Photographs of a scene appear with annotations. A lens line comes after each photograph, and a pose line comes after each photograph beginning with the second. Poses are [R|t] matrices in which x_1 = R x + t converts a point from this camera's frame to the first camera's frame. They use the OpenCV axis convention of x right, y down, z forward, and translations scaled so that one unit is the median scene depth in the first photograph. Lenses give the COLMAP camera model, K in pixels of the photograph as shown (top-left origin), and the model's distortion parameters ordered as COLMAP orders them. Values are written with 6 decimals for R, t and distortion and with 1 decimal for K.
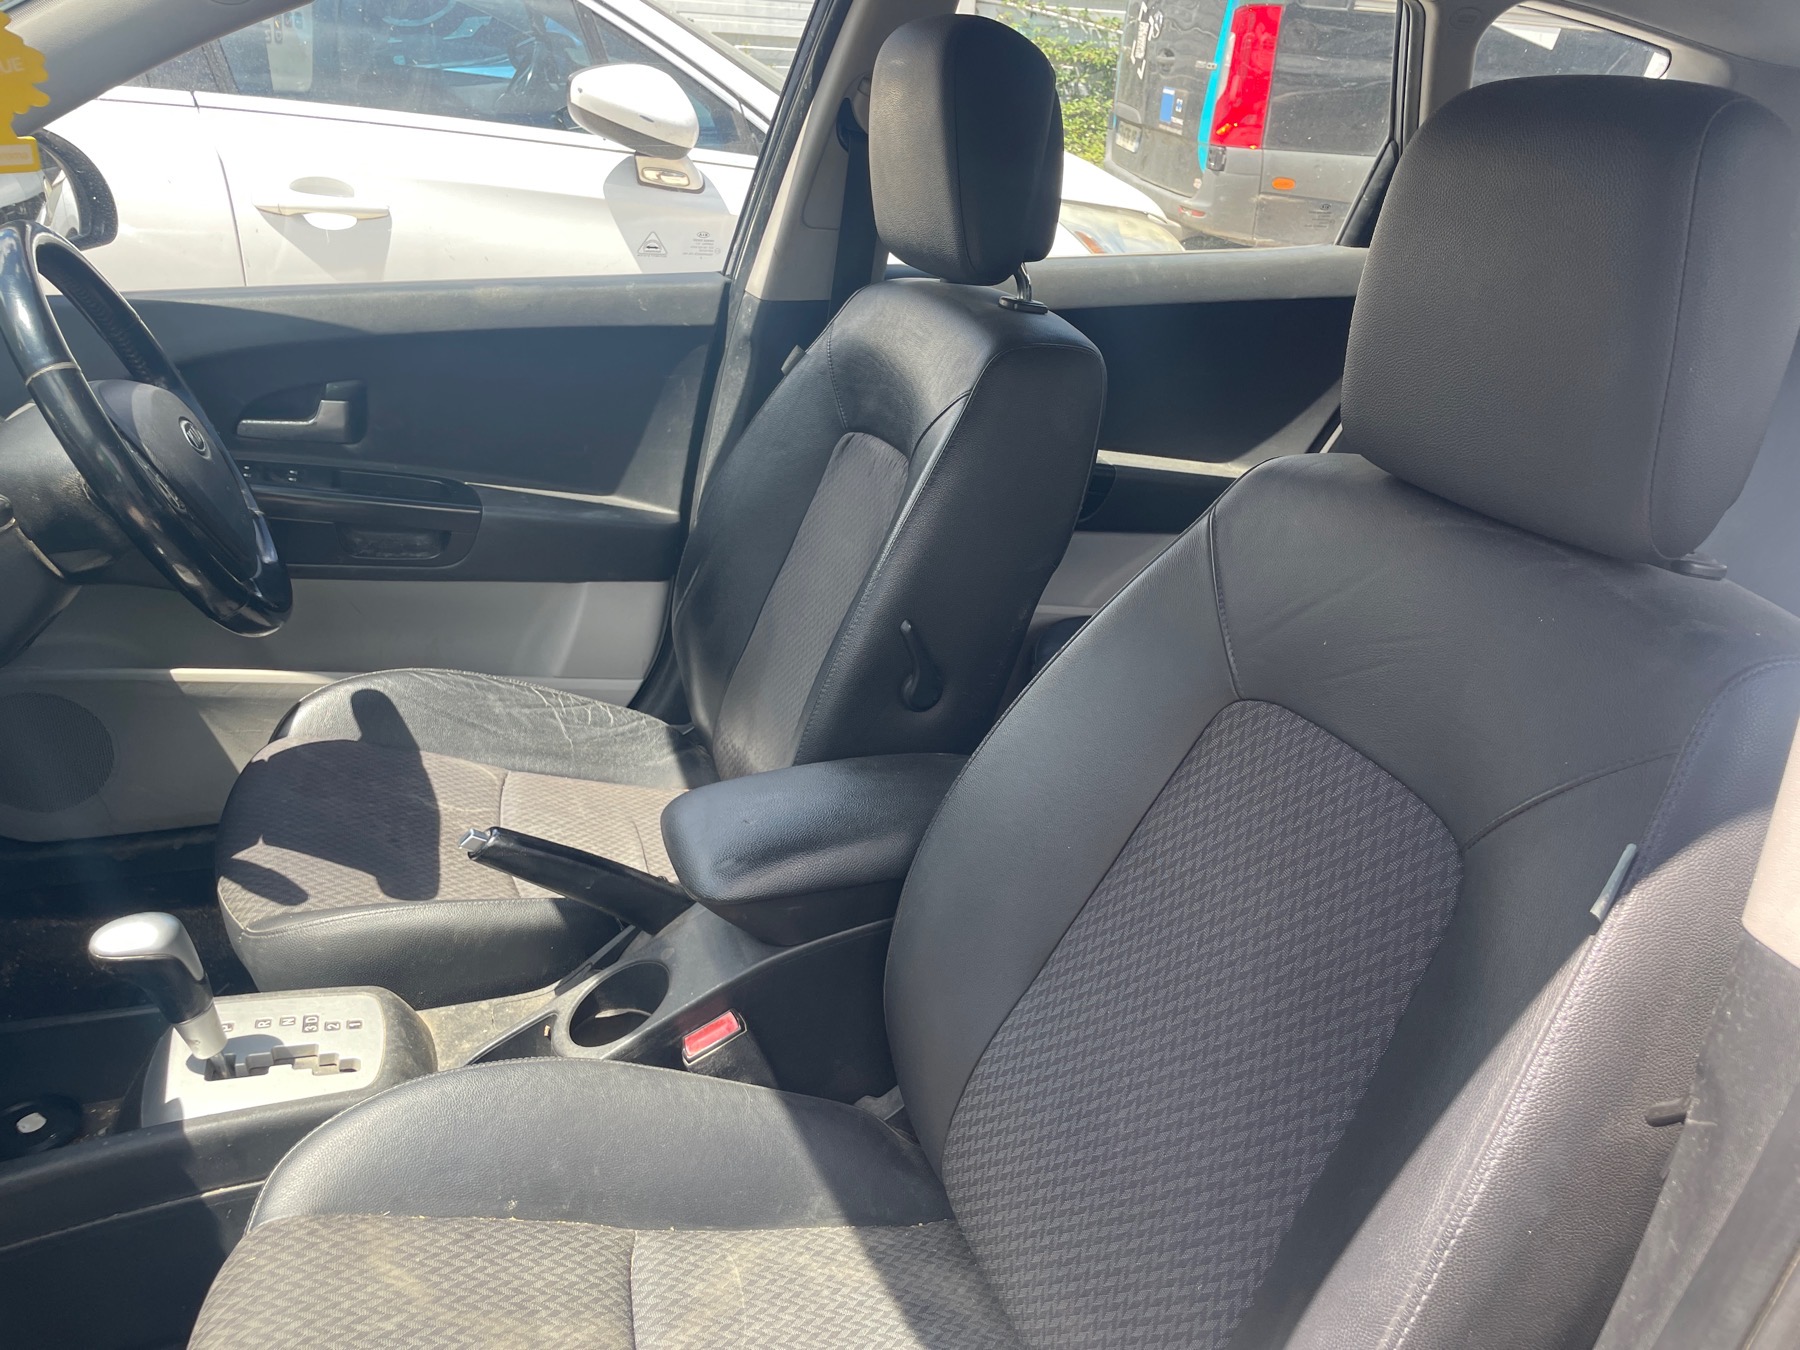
lens RADIAL K [[1361.2, 0, 903.8], [0, 1361.2, 667.4], [0, 0, 1]] dist [0.074525, -0.105186]
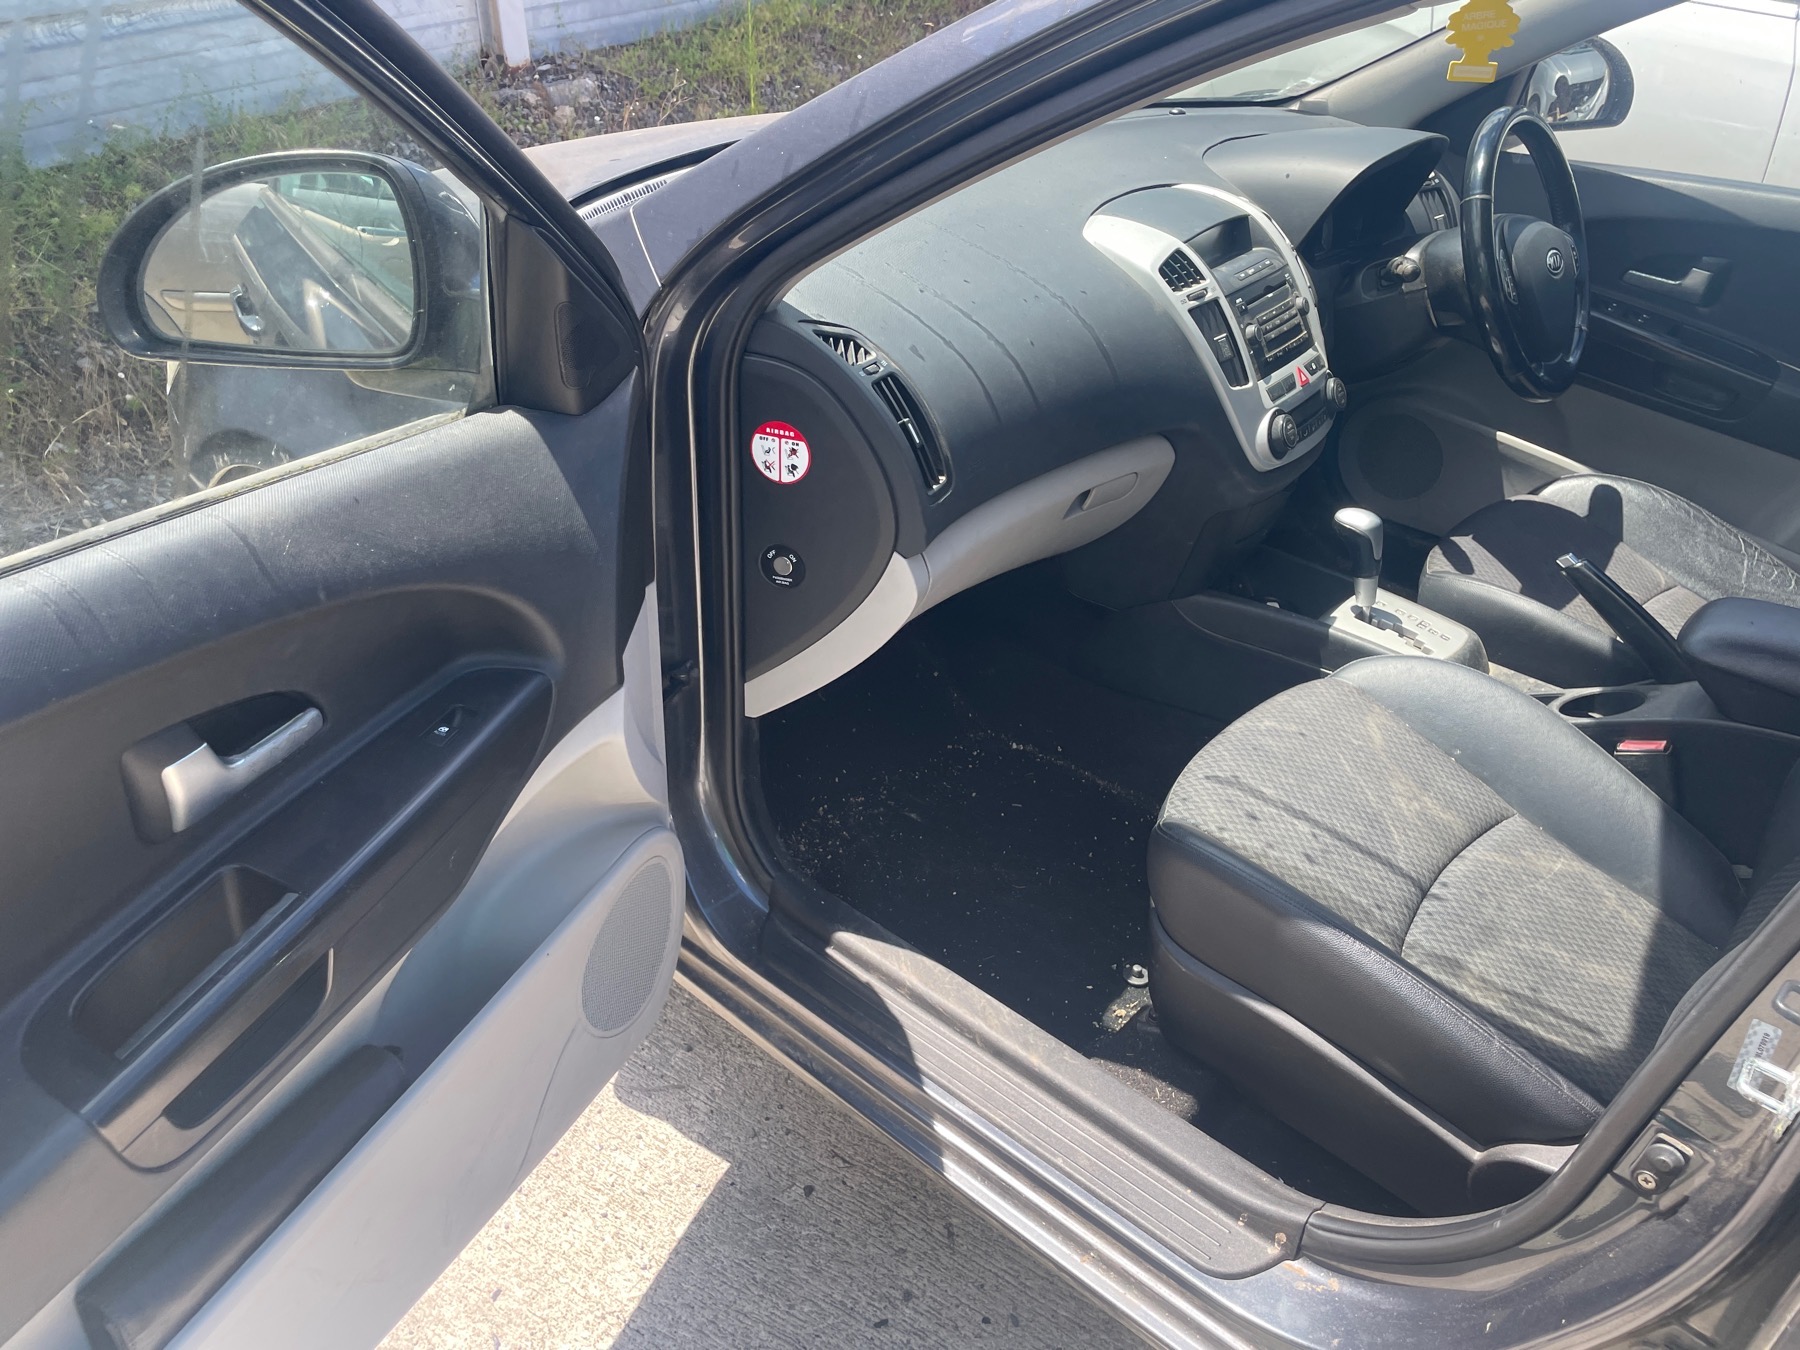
lens RADIAL K [[1374.3, 0, 907.2], [0, 1374.3, 659.2], [0, 0, 1]] dist [0.087843, -0.119263]
pose [[0.495746, 0.418832, -0.760799, 0.475724], [-0.364221, 0.895530, 0.255672, 0.089400], [0.788402, 0.150351, 0.596503, -0.401732]]
